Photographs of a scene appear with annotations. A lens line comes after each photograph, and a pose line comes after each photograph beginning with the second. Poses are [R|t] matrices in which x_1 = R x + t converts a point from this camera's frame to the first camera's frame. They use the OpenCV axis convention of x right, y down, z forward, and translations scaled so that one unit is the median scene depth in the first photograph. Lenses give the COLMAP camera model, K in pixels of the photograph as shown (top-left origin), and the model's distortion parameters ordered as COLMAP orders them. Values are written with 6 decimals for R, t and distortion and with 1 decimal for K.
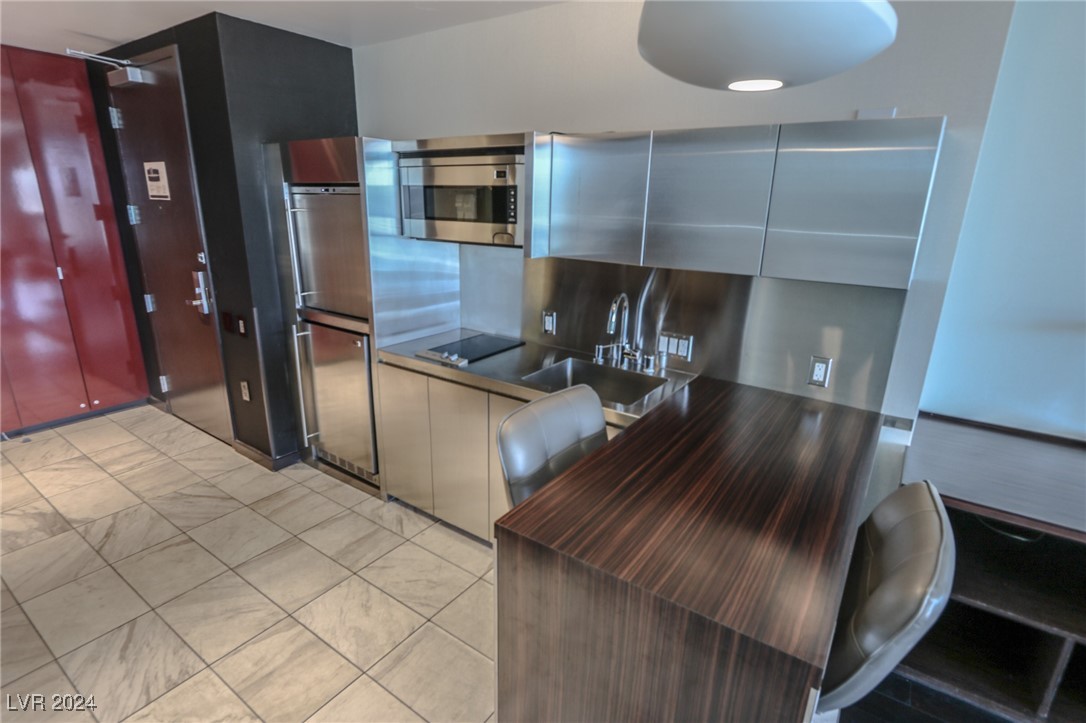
lens RADIAL K [[539.4, 0, 545.3], [0, 539.4, 363.9], [0, 0, 1]] dist [-0.017433, 0.000298]
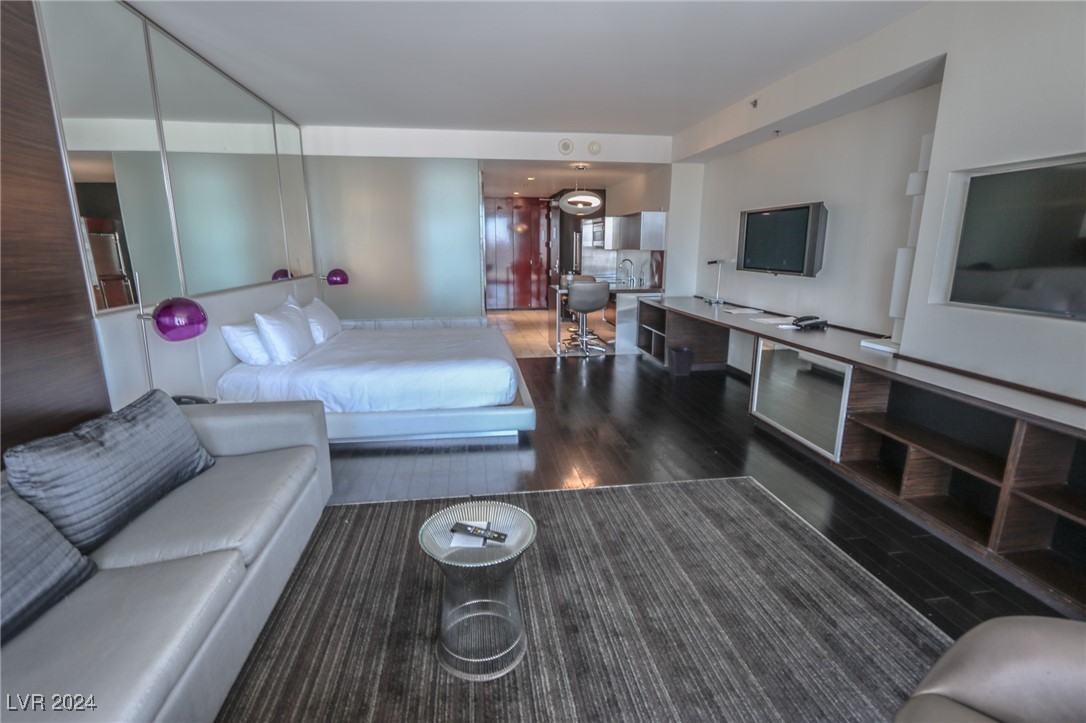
lens RADIAL K [[500.5, 0, 540.2], [0, 500.5, 361.6], [0, 0, 1]] dist [-0.013563, 0.000431]
pose [[0.680519, 0.137315, -0.719749, 2.382972], [-0.192597, 0.981265, 0.005108, 0.671535], [0.706966, 0.135145, 0.694216, -1.703037]]
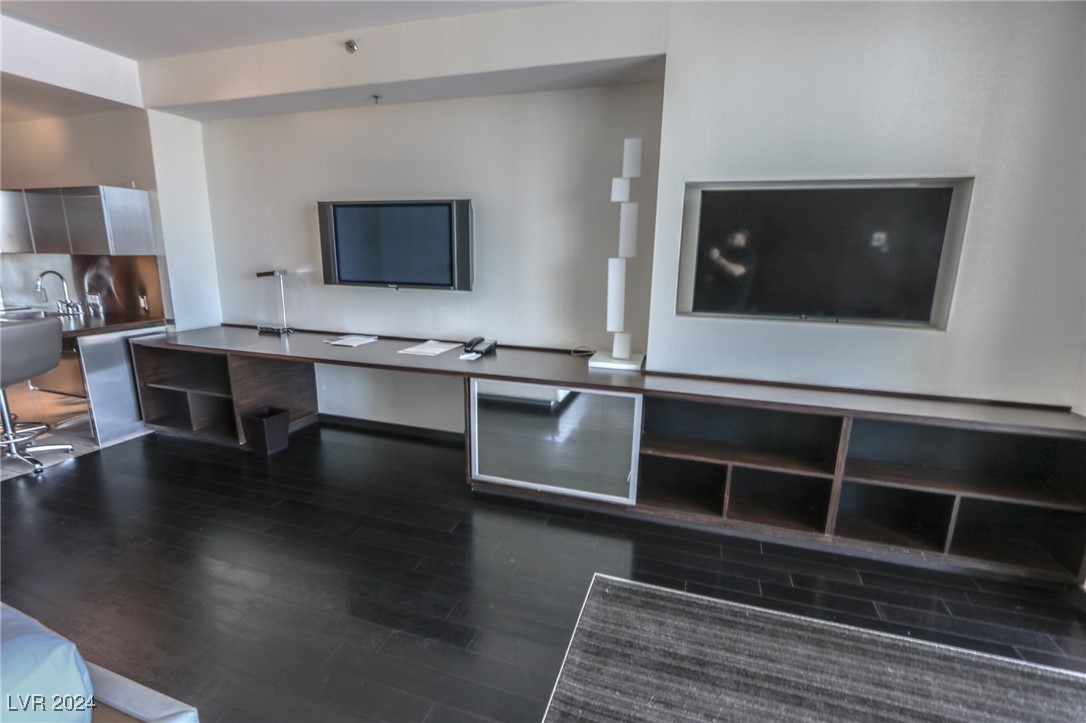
lens RADIAL K [[500.5, 0, 541.0], [0, 500.5, 363.1], [0, 0, 1]] dist [-0.013563, 0.000431]
pose [[0.958898, -0.071019, 0.274721, 1.422362], [0.089730, 0.994383, -0.056135, 0.493672], [-0.269191, 0.078479, 0.959884, -1.228431]]
